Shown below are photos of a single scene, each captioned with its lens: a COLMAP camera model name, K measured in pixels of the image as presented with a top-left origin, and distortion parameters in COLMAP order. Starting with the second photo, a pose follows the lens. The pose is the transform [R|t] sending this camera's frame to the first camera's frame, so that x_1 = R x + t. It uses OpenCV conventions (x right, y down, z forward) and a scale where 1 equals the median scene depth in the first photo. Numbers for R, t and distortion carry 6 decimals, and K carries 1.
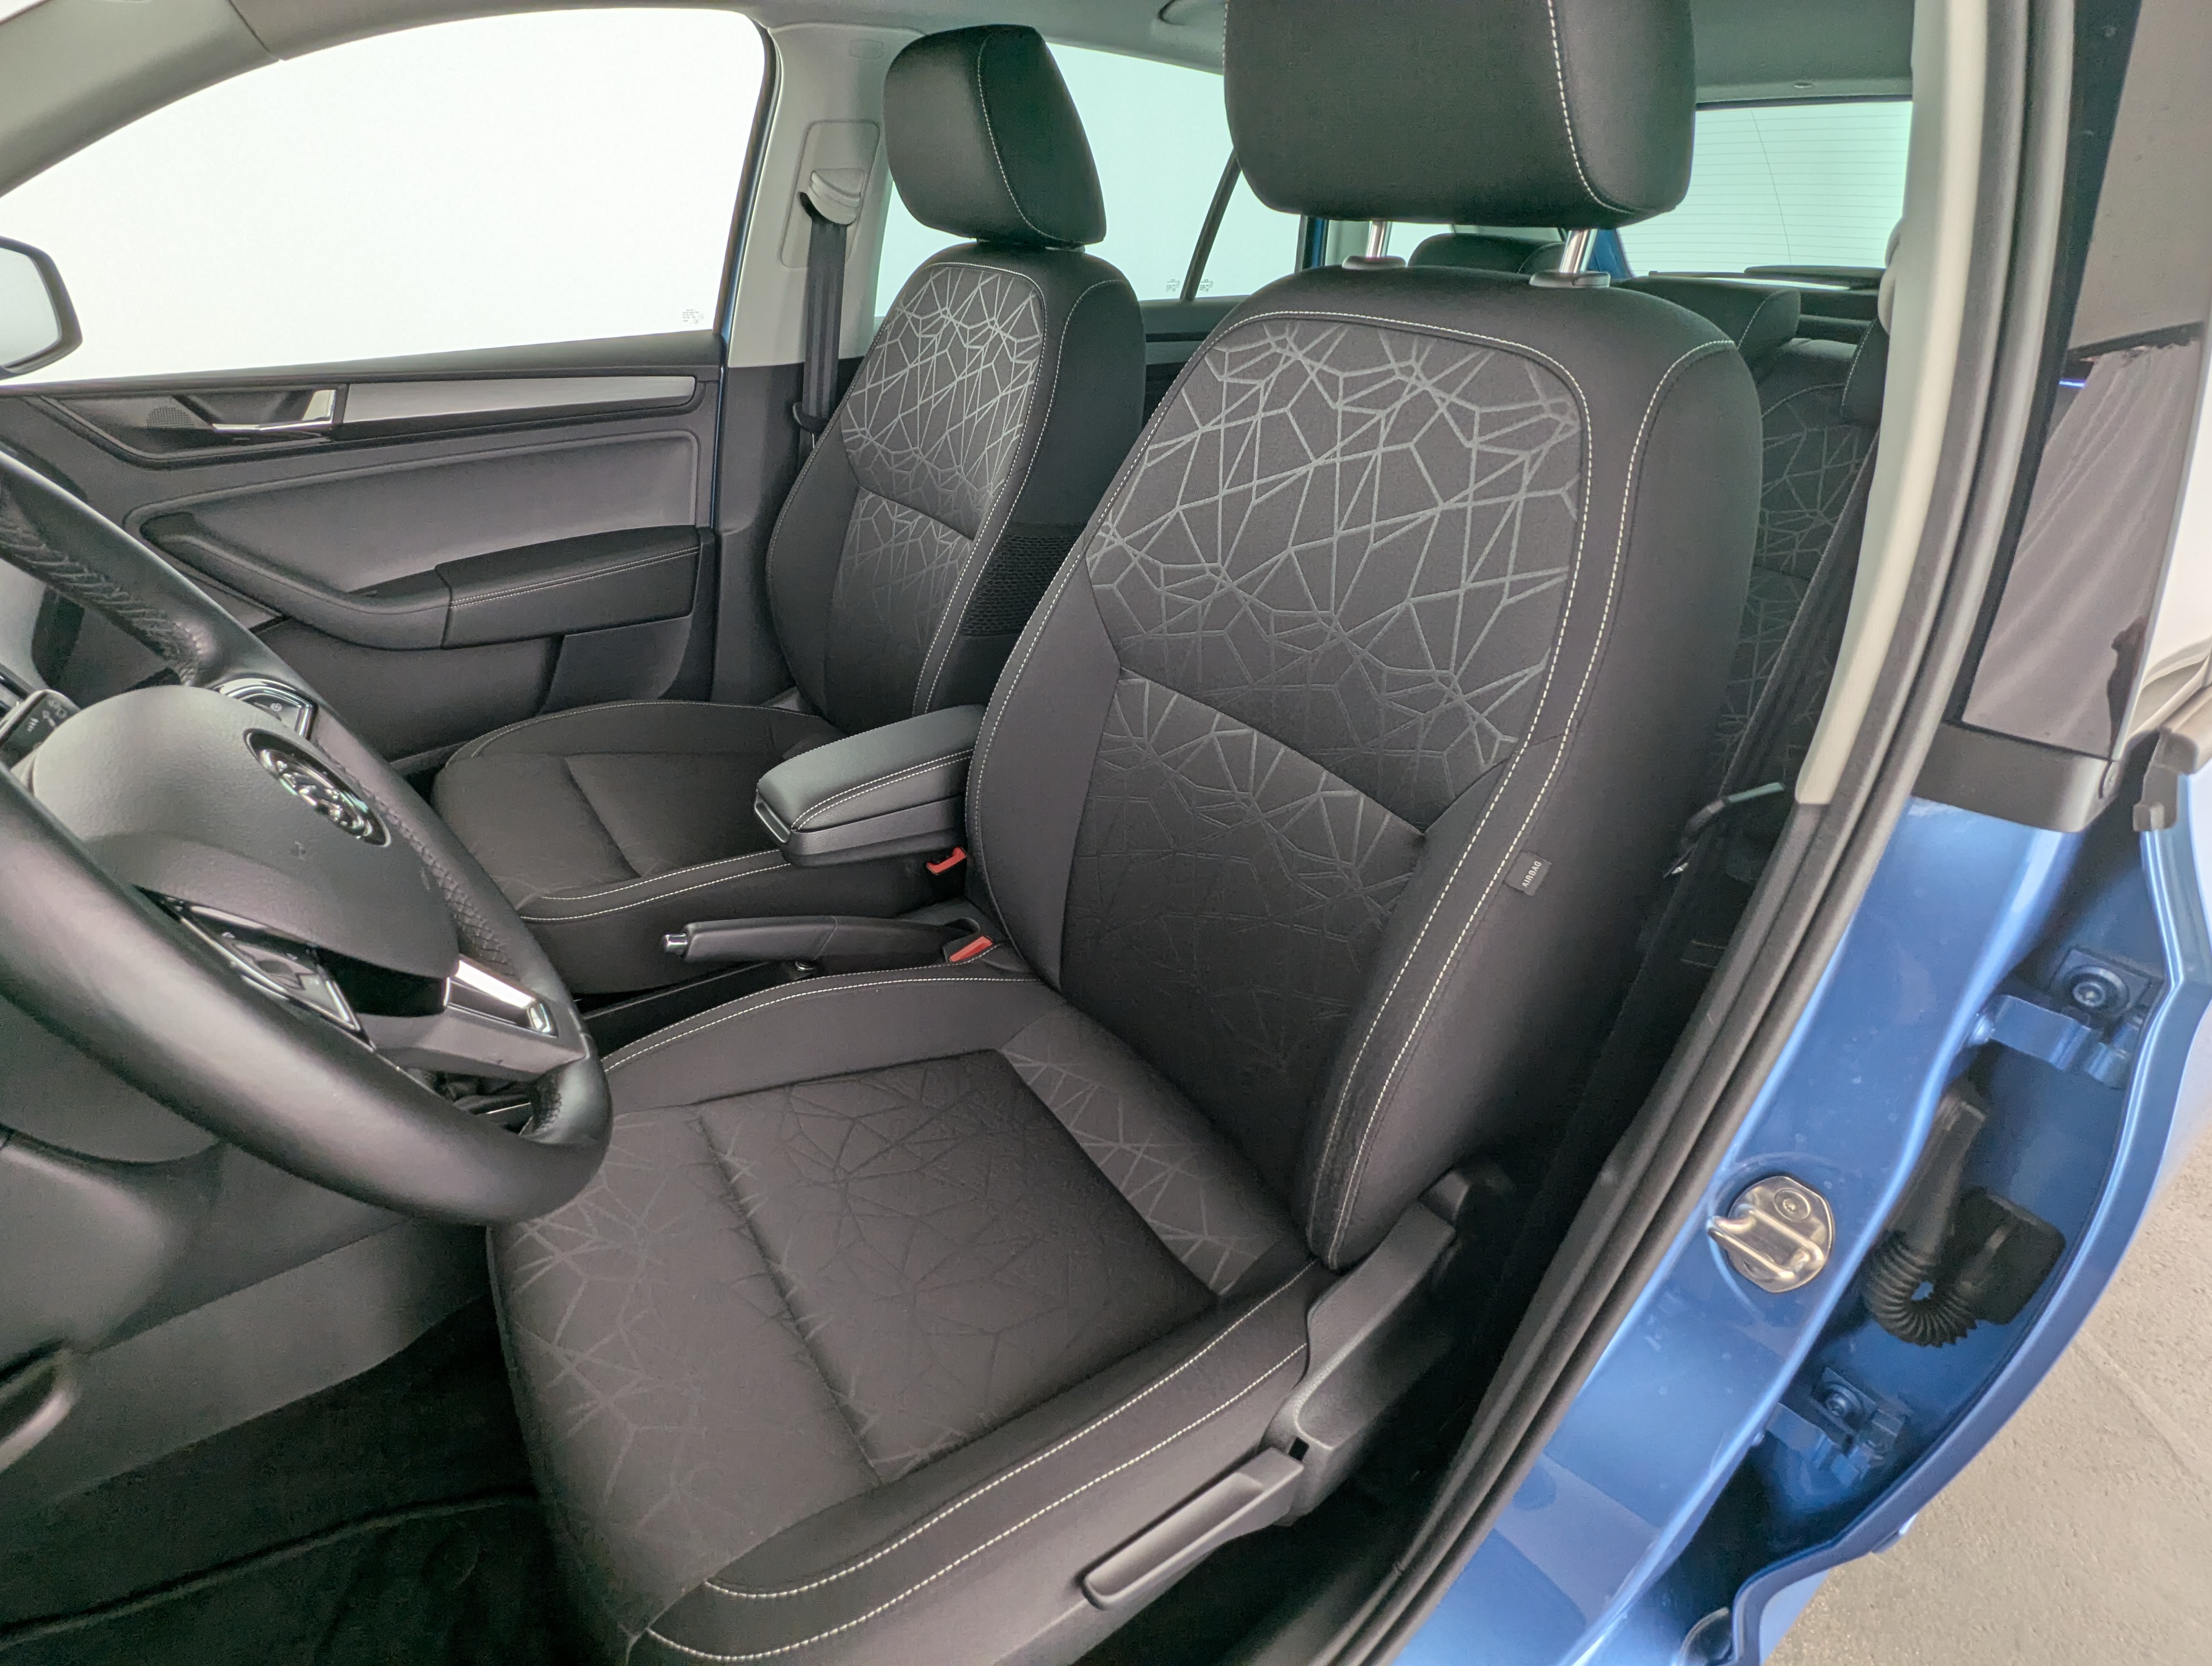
lens RADIAL K [[1045.0, 0, 1098.3], [0, 1045.0, 840.1], [0, 0, 1]] dist [0.001204, -0.000476]
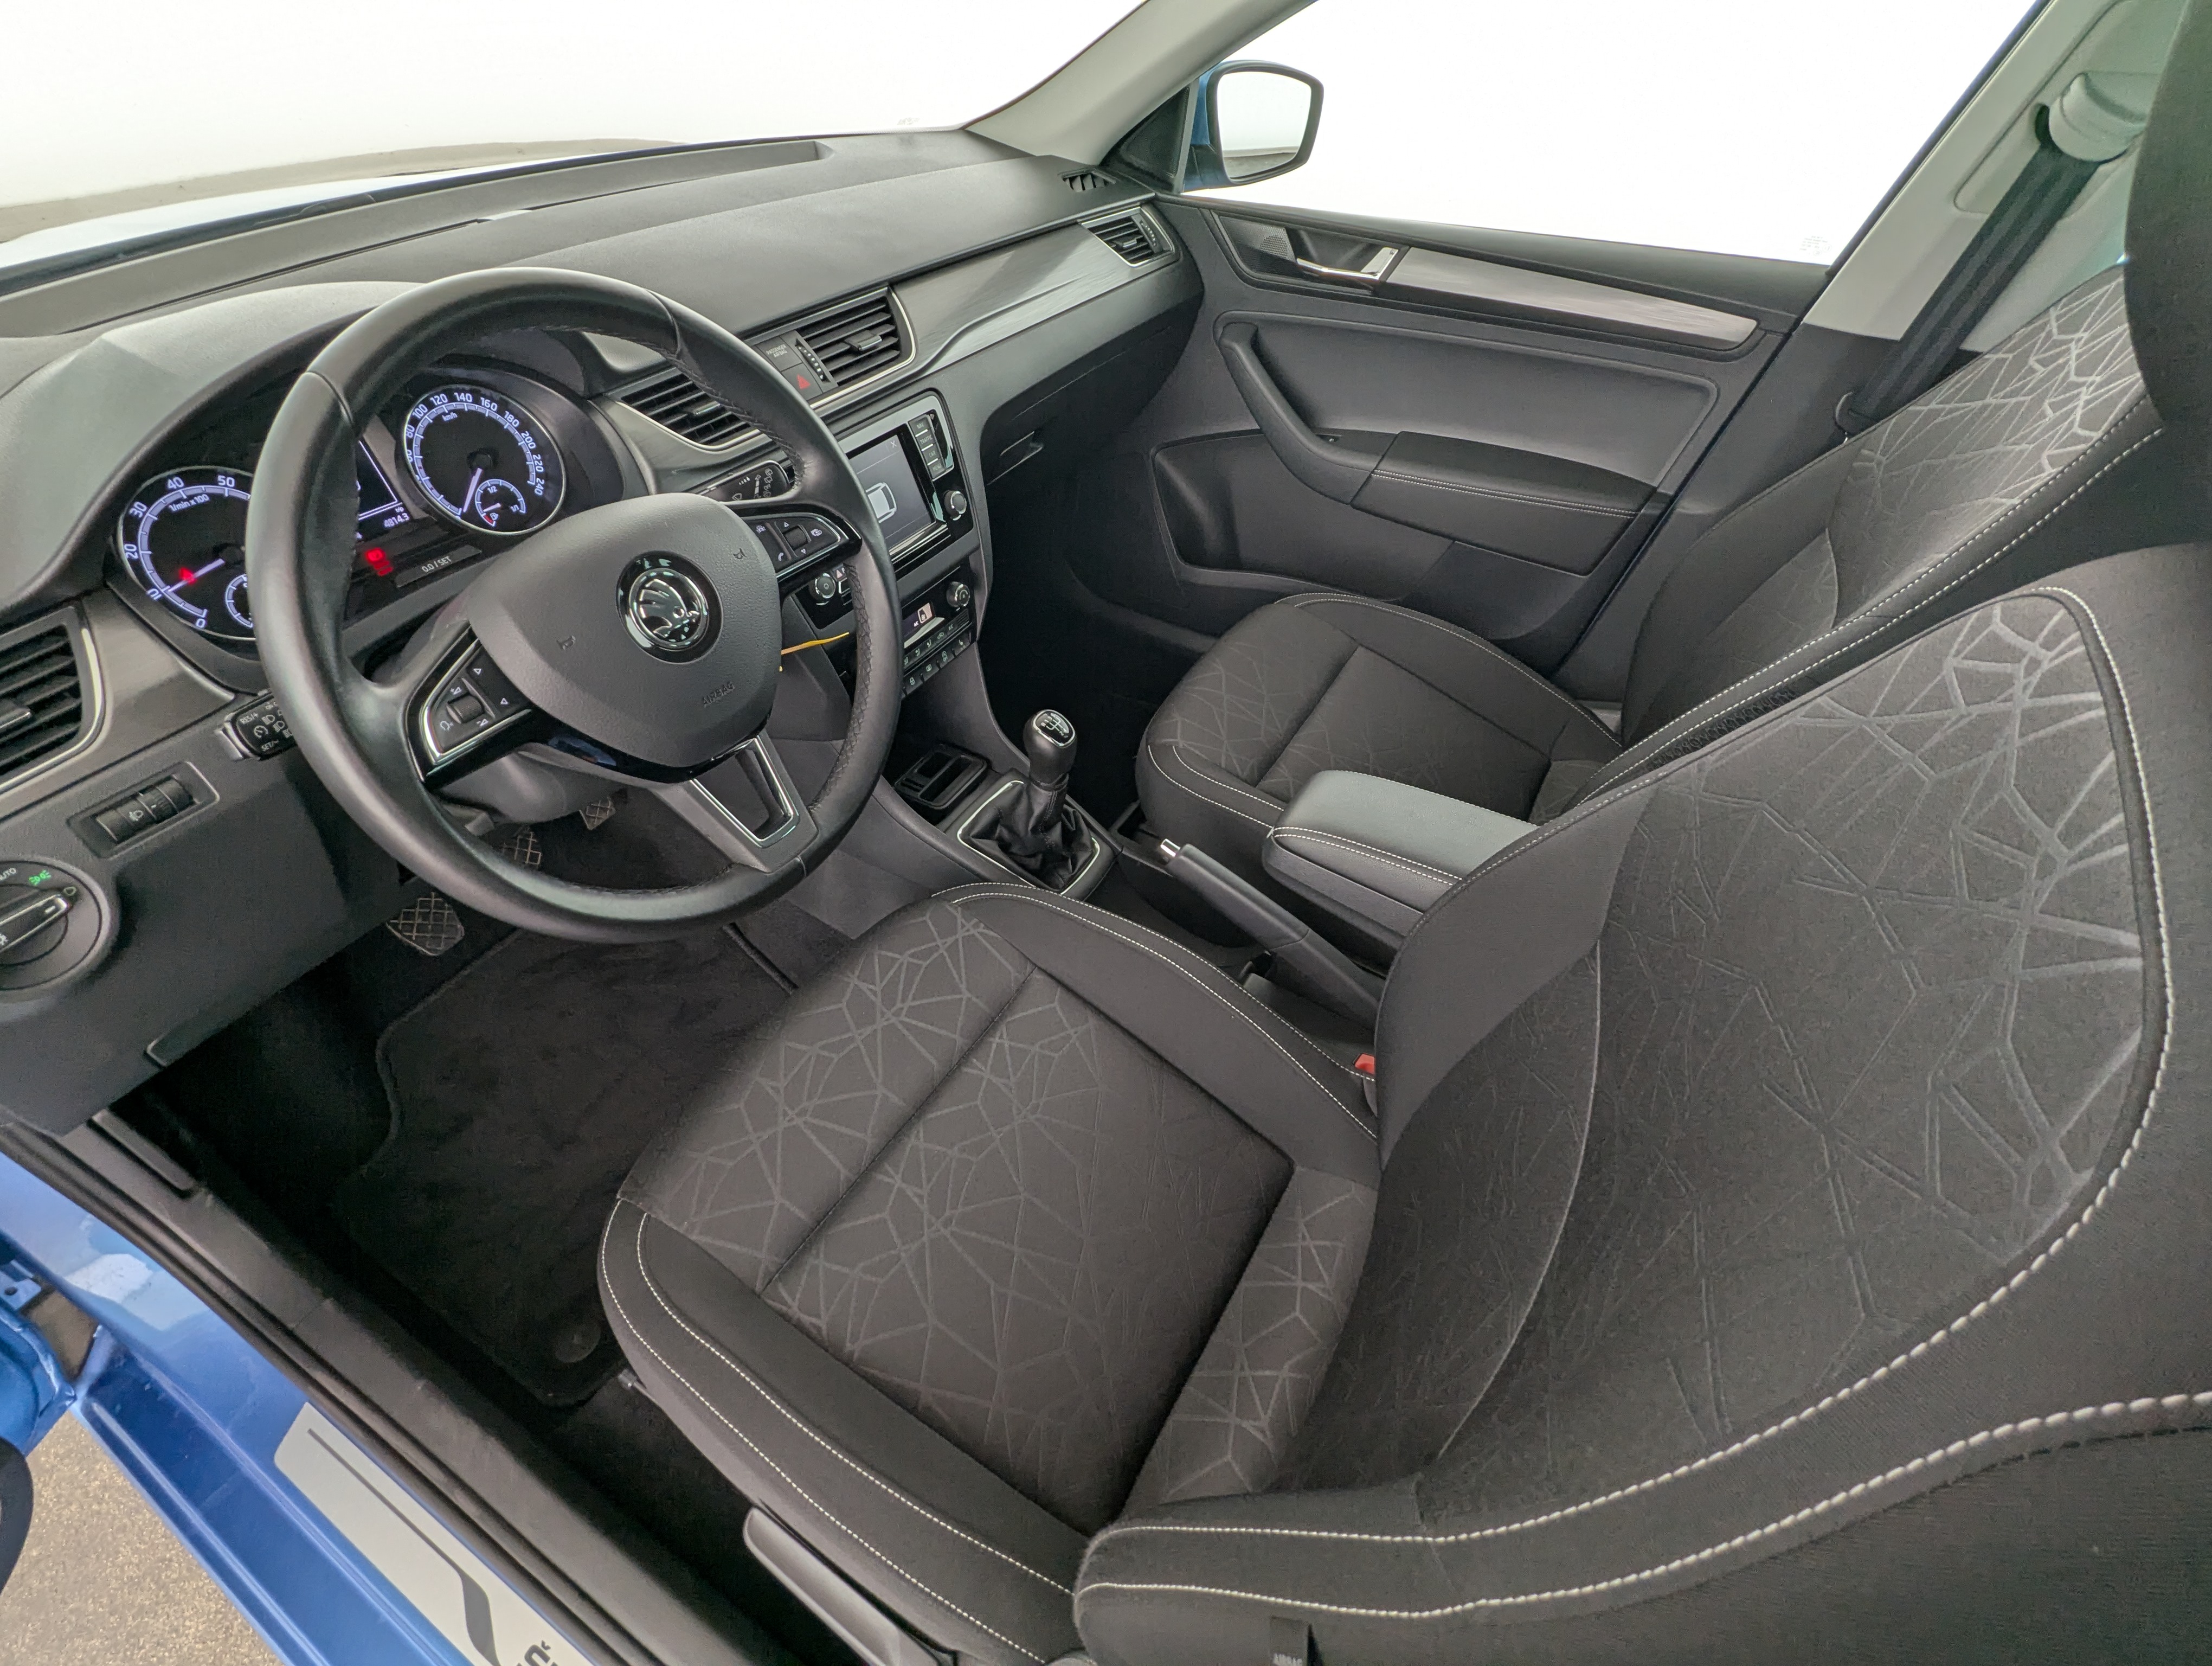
lens RADIAL K [[1045.0, 0, 1098.3], [0, 1045.0, 840.1], [0, 0, 1]] dist [0.001204, -0.000476]
pose [[0.407462, 0.607867, -0.681522, 0.213040], [-0.500563, 0.772849, 0.390052, -0.214238], [0.763814, 0.182213, 0.619183, 0.208954]]
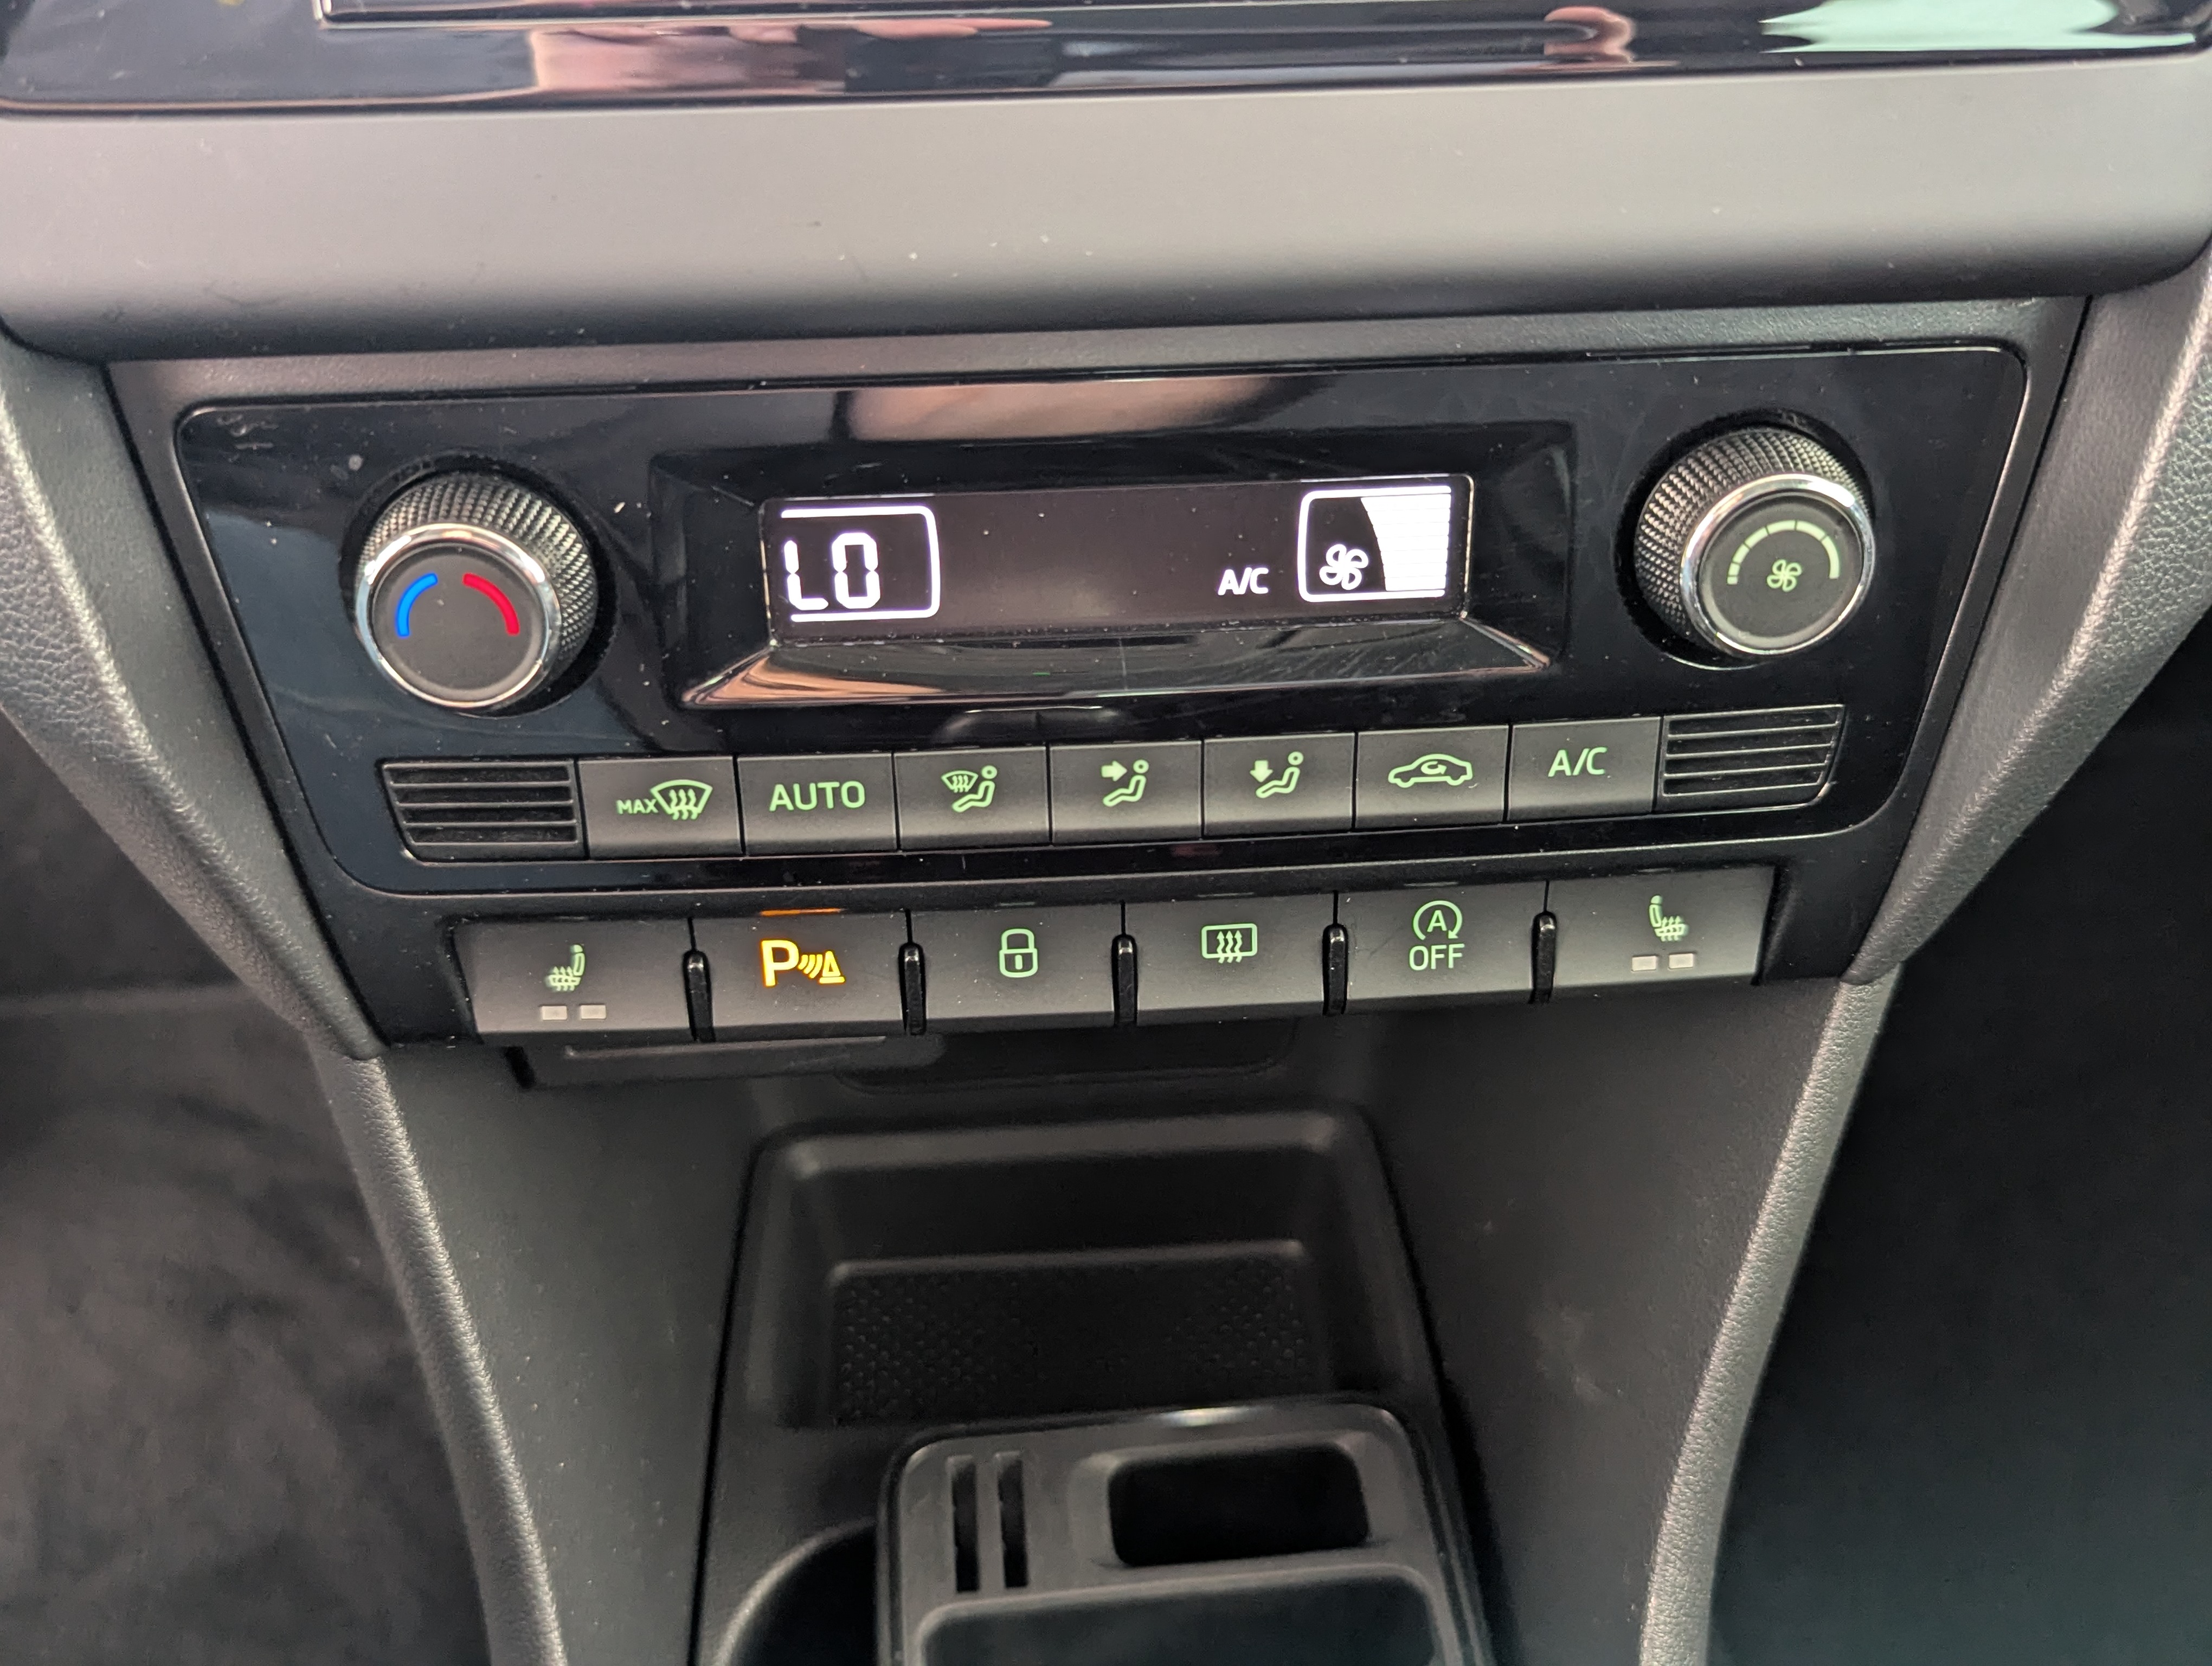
lens RADIAL K [[2153.7, 0, 1075.5], [0, 2153.7, 832.0], [0, 0, 1]] dist [-0.006917, -0.015900]
pose [[-0.536604, 0.491674, -0.685794, -0.357383], [-0.456324, 0.514548, 0.725954, -0.079821], [0.709806, 0.702494, -0.051746, 0.600427]]
